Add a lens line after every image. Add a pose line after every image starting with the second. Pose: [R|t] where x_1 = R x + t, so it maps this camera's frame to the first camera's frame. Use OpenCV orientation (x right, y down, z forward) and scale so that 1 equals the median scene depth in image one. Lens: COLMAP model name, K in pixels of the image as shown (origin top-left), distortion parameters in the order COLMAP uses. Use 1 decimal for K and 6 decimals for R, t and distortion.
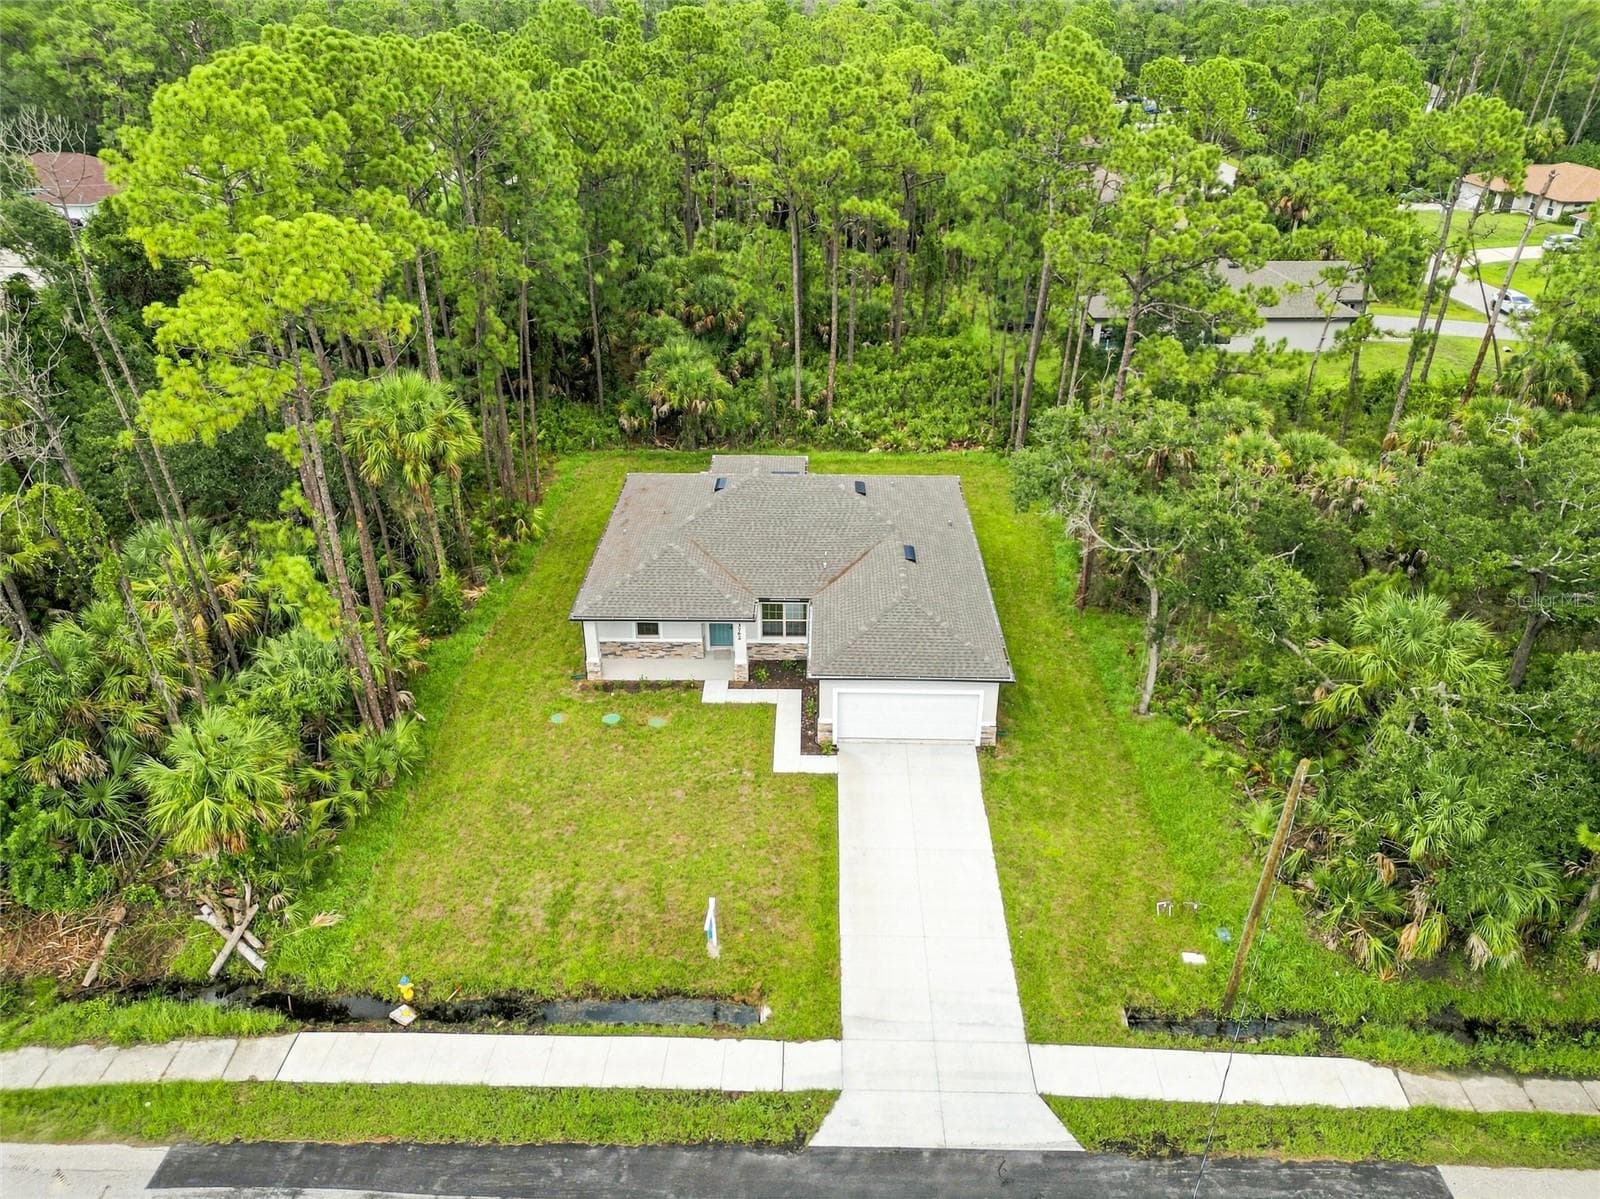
lens RADIAL K [[1096.6, 0, 796.8], [0, 1096.6, 601.2], [0, 0, 1]] dist [0.051681, -0.039565]
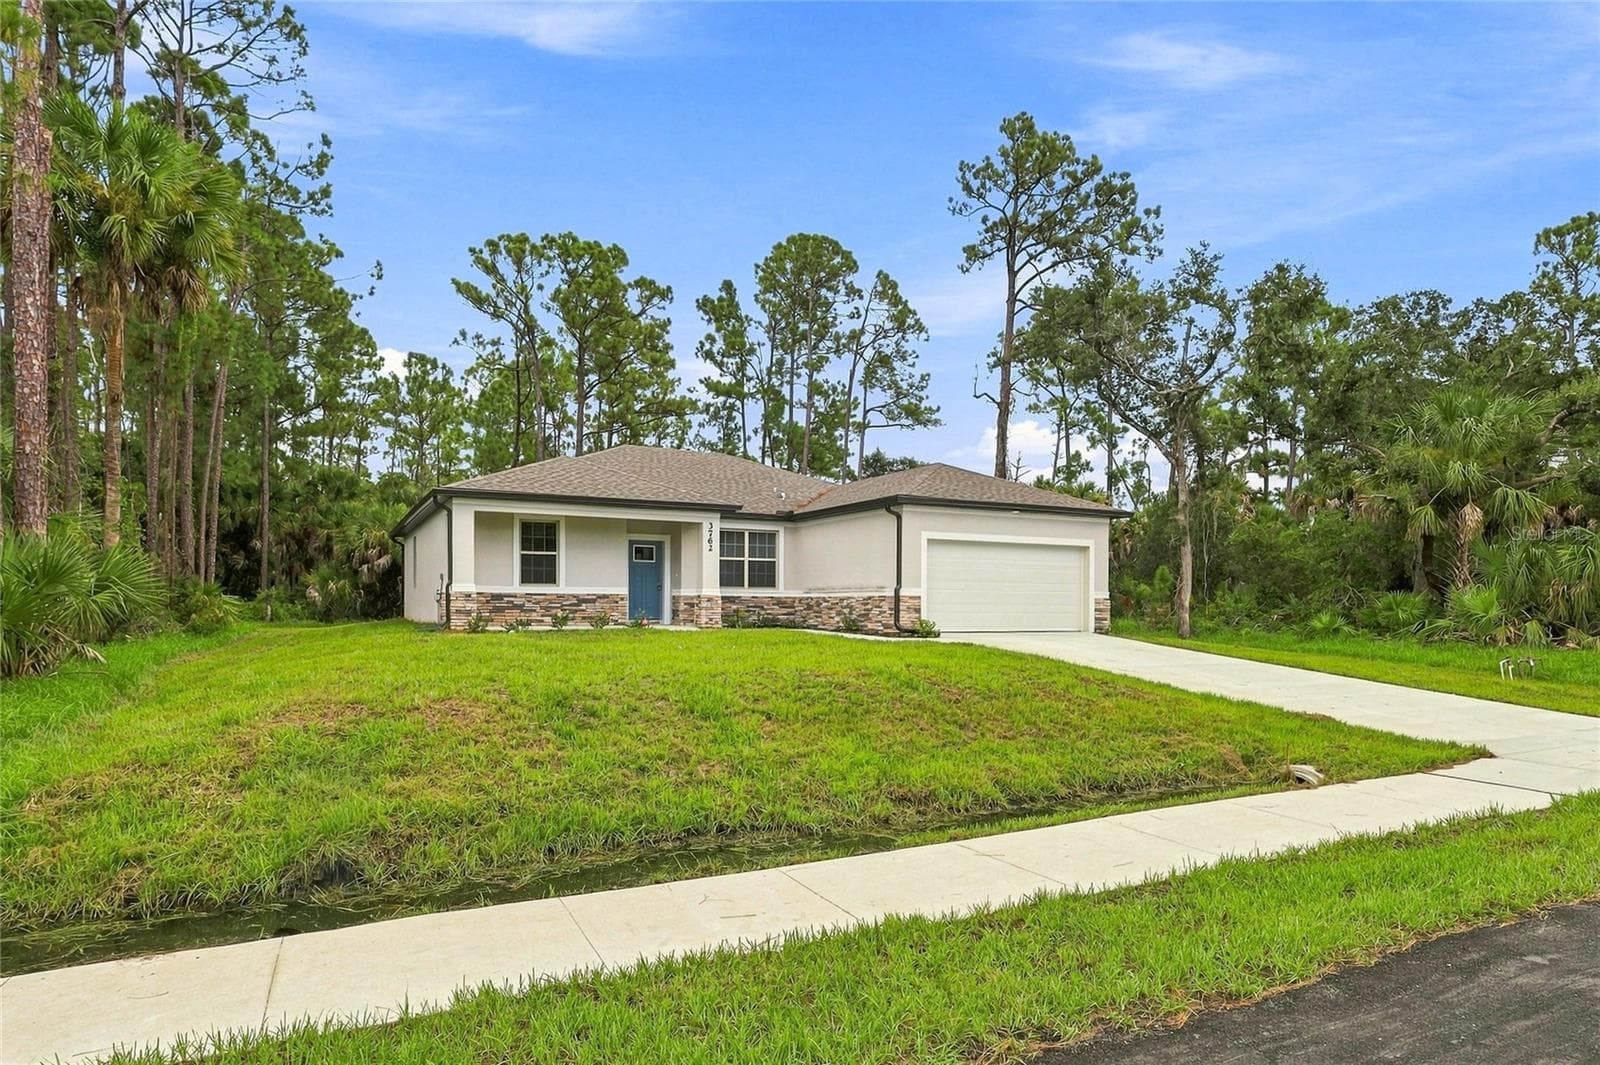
lens RADIAL K [[927.0, 0, 827.5], [0, 927.0, 598.7], [0, 0, 1]] dist [-0.002236, 0.002424]
pose [[0.870220, 0.010849, 0.492544, -0.316550], [0.230919, 0.874153, -0.427239, 0.374138], [-0.435194, 0.485530, 0.758200, 0.698214]]
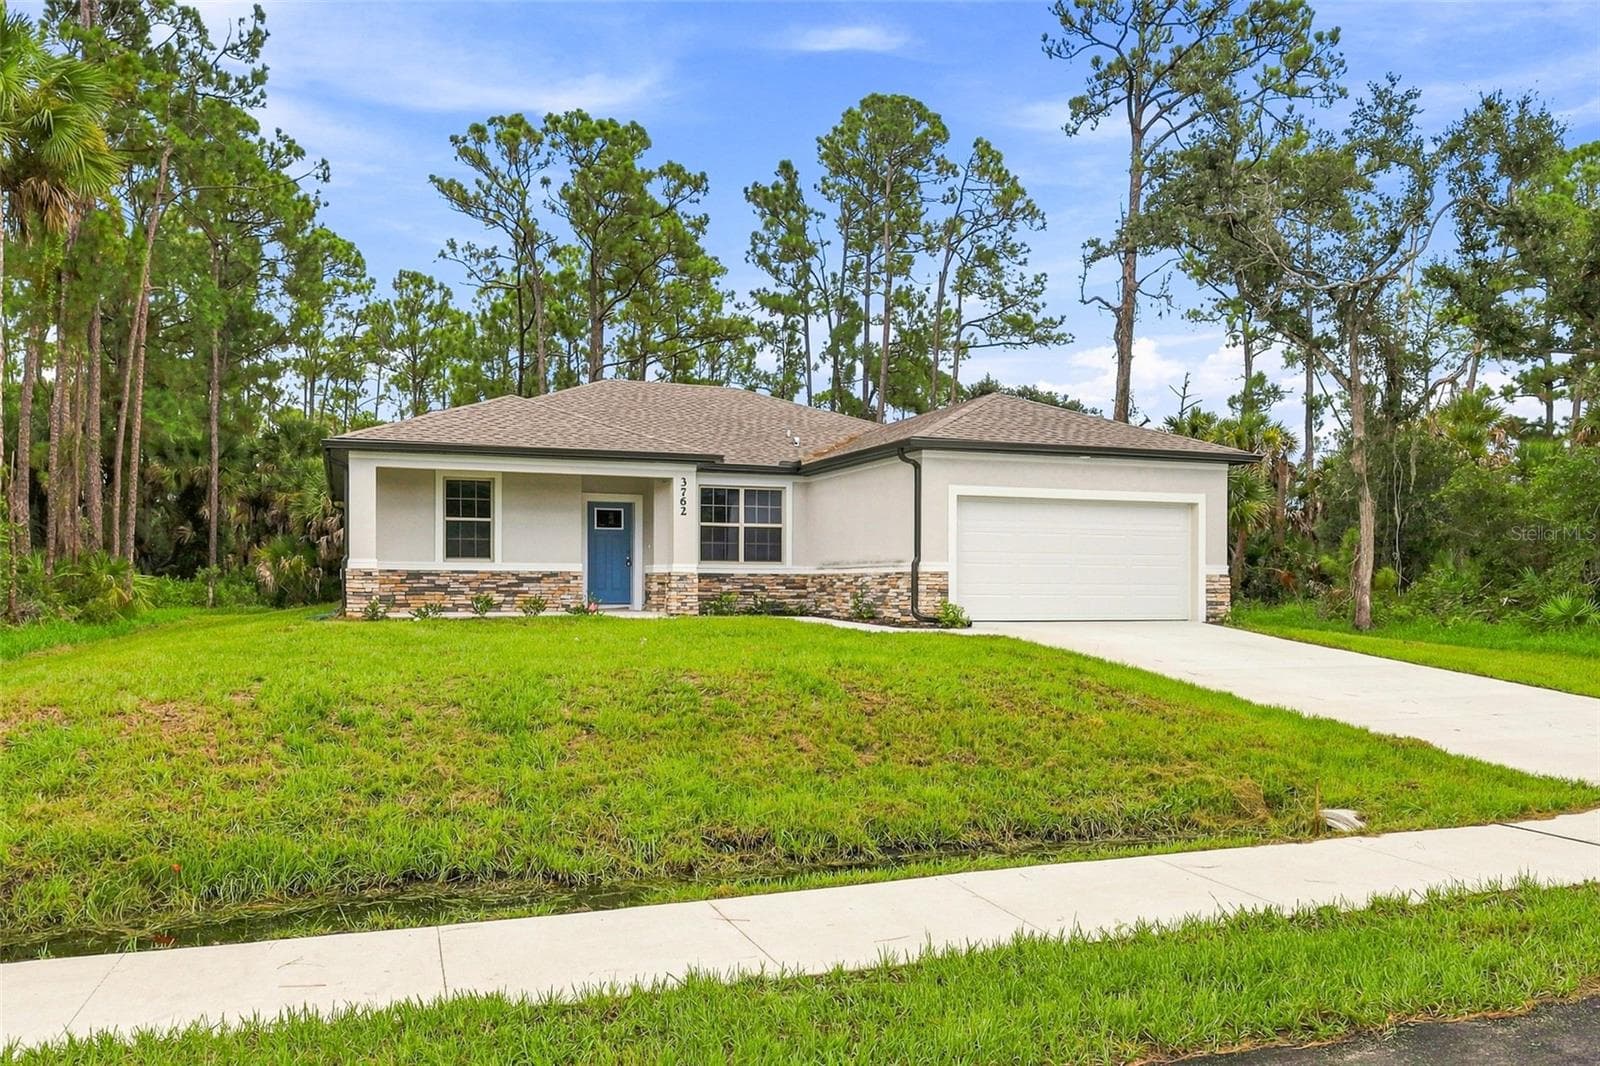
lens RADIAL K [[1221.1, 0, 803.8], [0, 1221.1, 571.3], [0, 0, 1]] dist [0.005600, -0.009095]
pose [[0.929017, 0.009967, 0.369902, -0.249789], [0.173575, 0.871100, -0.459408, 0.388227], [-0.326801, 0.491004, 0.807537, 0.673172]]
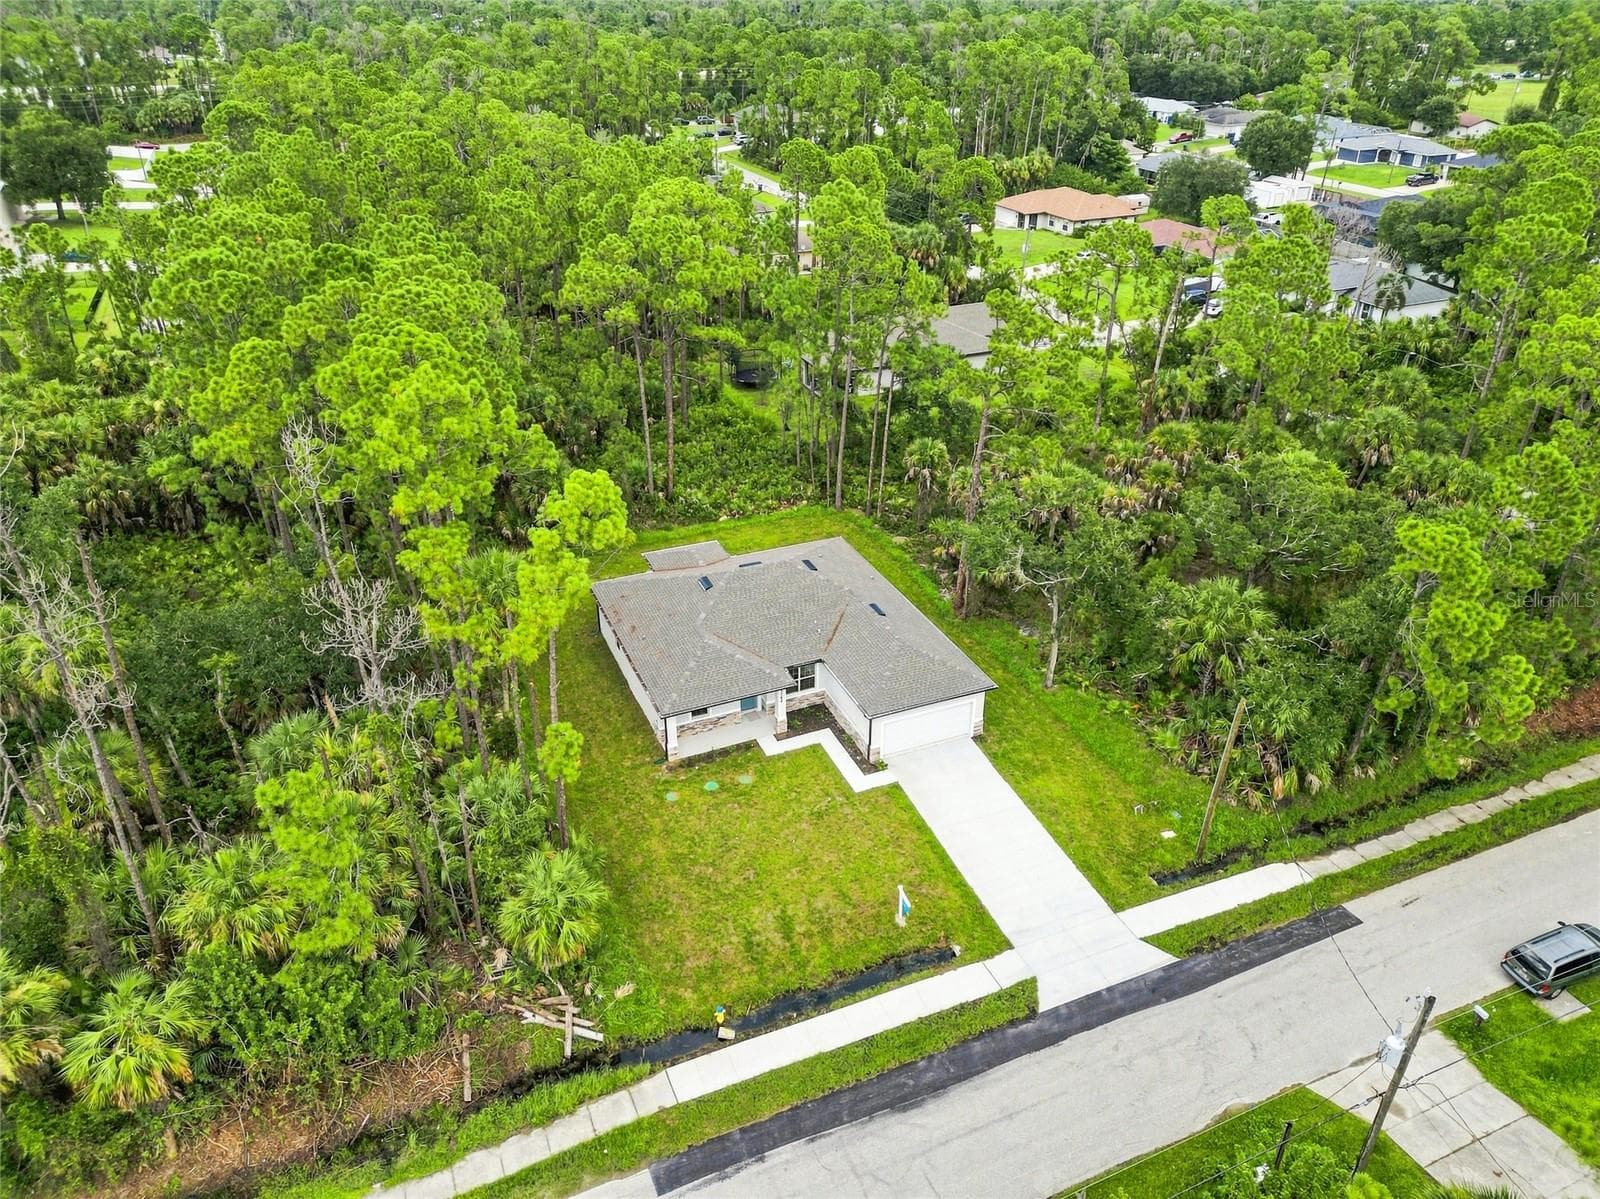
lens RADIAL K [[1096.6, 0, 792.2], [0, 1096.6, 598.8], [0, 0, 1]] dist [0.051681, -0.039565]
pose [[0.913428, -0.199074, 0.354991, -0.583651], [0.196745, 0.979509, 0.043051, -0.169086], [-0.356287, 0.030519, 0.933878, -0.274091]]
